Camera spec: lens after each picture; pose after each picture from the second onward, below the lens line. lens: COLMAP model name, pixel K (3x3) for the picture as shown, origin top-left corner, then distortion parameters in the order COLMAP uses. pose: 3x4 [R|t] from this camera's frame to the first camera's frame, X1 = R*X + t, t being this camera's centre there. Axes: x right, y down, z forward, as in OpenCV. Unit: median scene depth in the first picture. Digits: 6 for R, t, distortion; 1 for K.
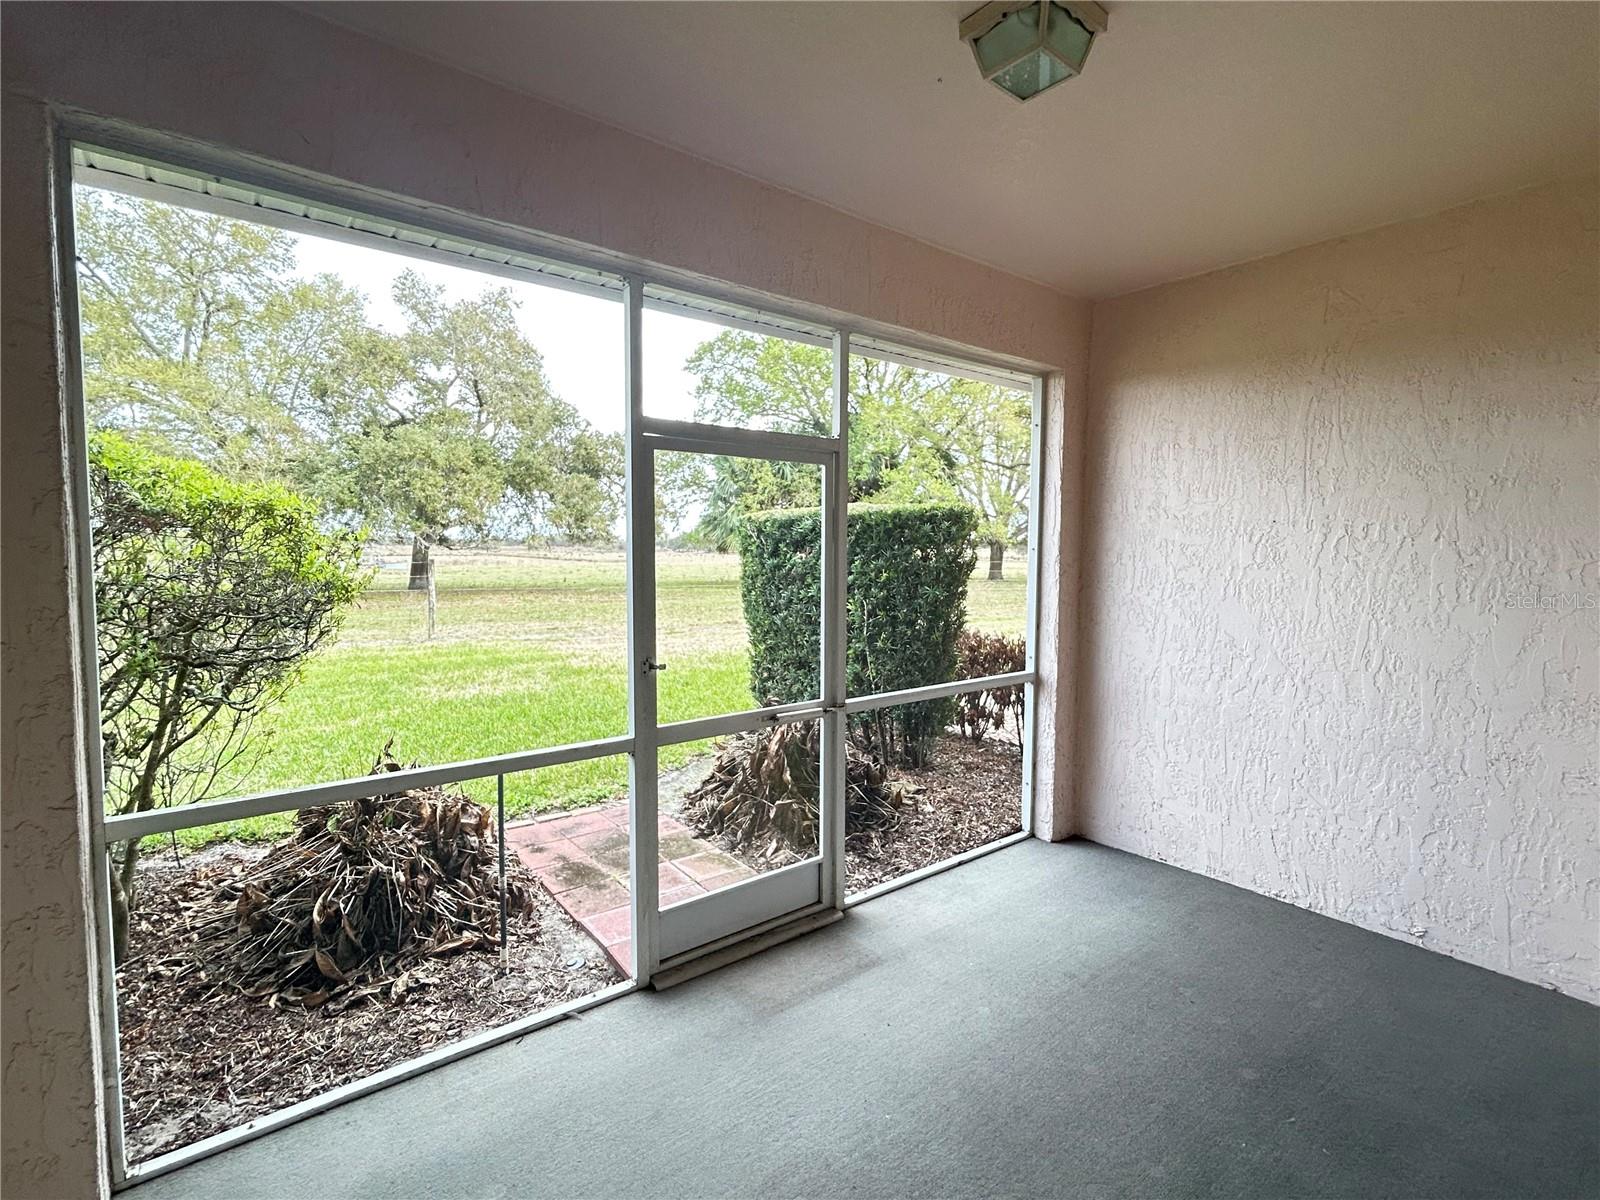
lens RADIAL K [[752.5, 0, 798.6], [0, 752.5, 600.3], [0, 0, 1]] dist [-0.009512, 0.000199]
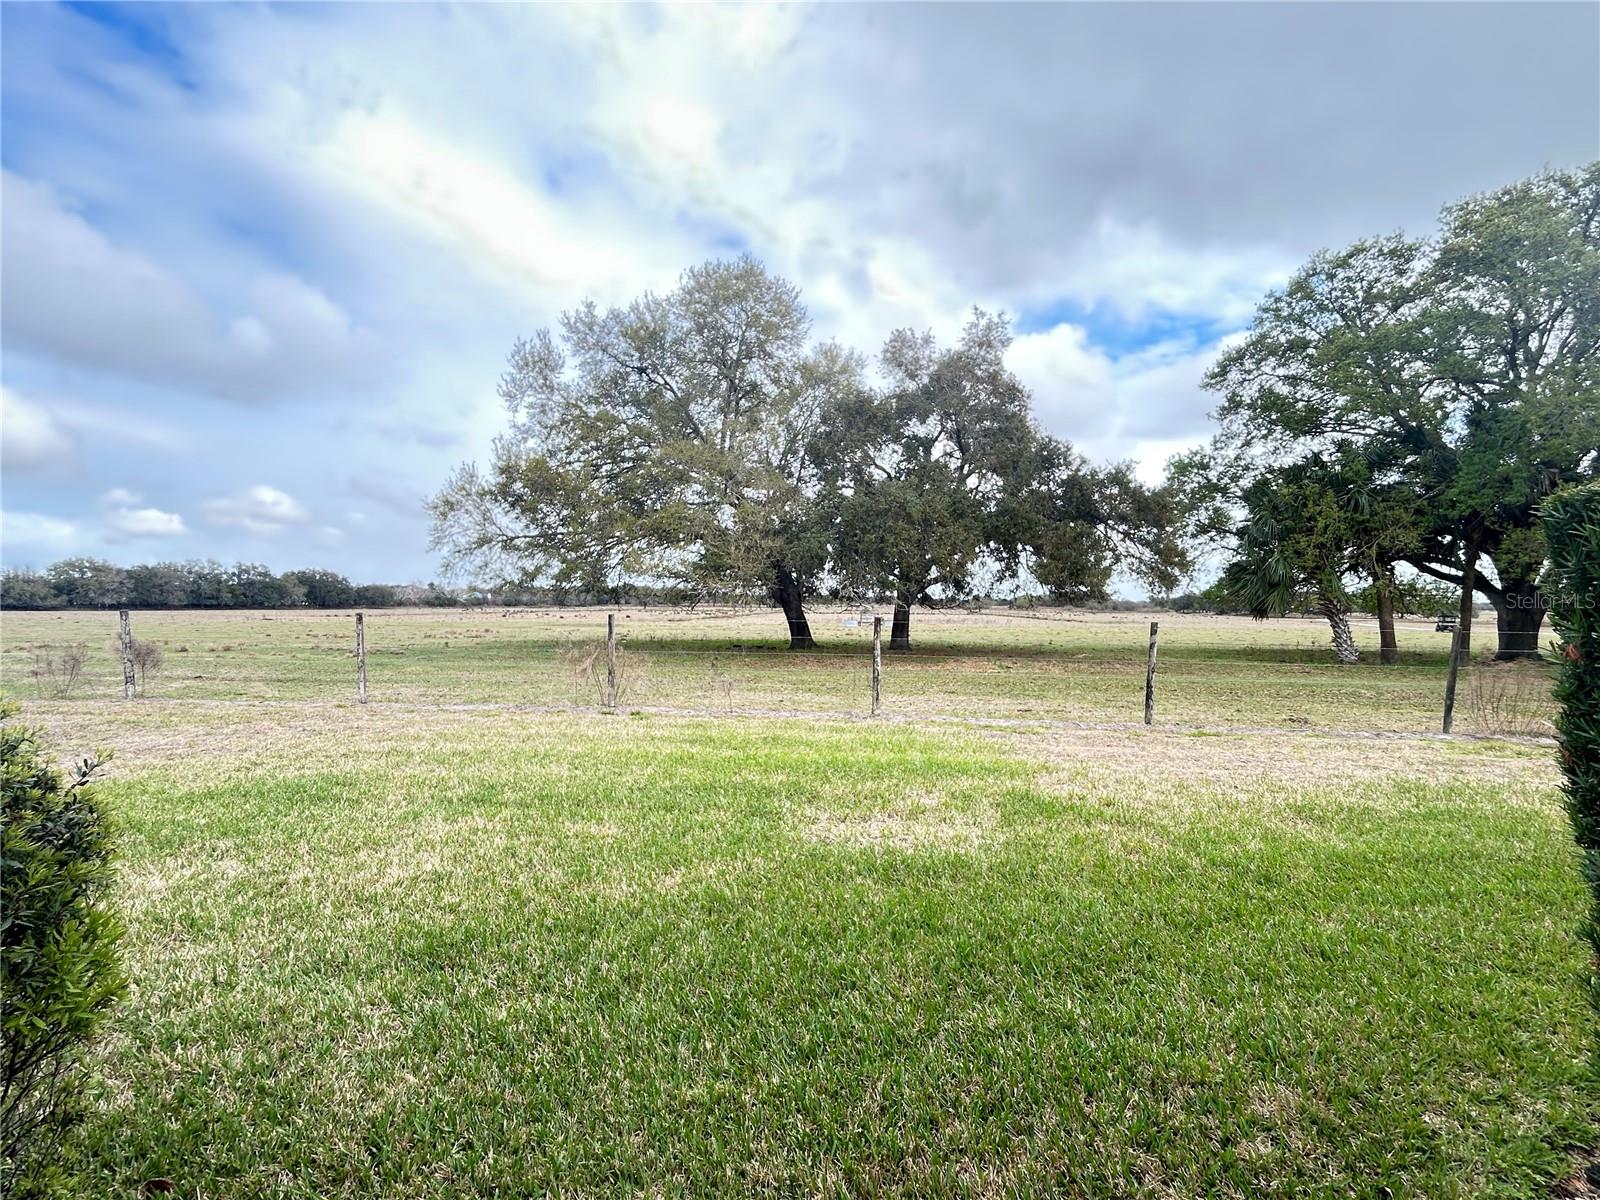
lens RADIAL K [[752.5, 0, 794.9], [0, 752.5, 605.5], [0, 0, 1]] dist [-0.009512, 0.000199]
pose [[0.805945, 0.000864, -0.591990, -0.032310], [-0.043828, 0.997342, -0.058213, -0.007685], [0.590366, 0.072862, 0.803840, 0.123424]]
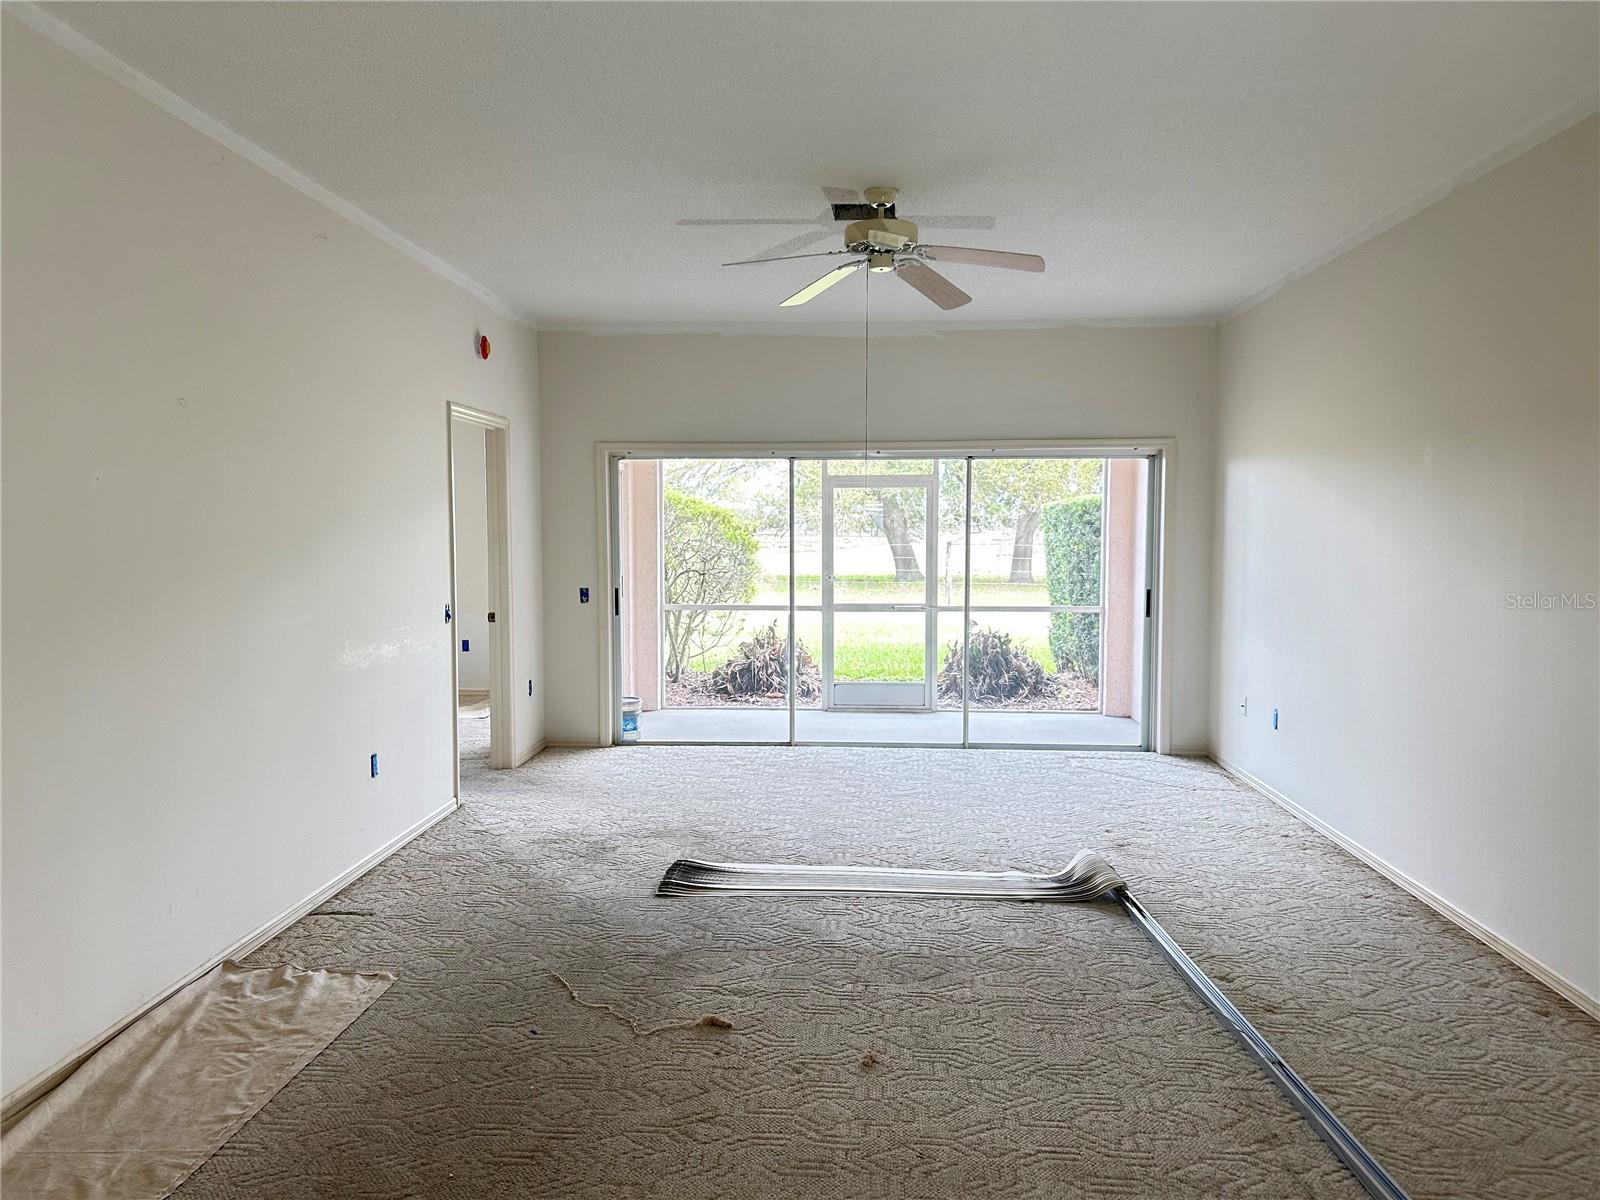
lens RADIAL K [[1209.3, 0, 797.4], [0, 1209.3, 601.1], [0, 0, 1]] dist [0.000573, 0.000011]
pose [[0.746922, 0.046154, -0.663308, 0.985813], [-0.039721, 0.998904, 0.024776, 0.031456], [0.663724, 0.007842, 0.747936, -0.845380]]
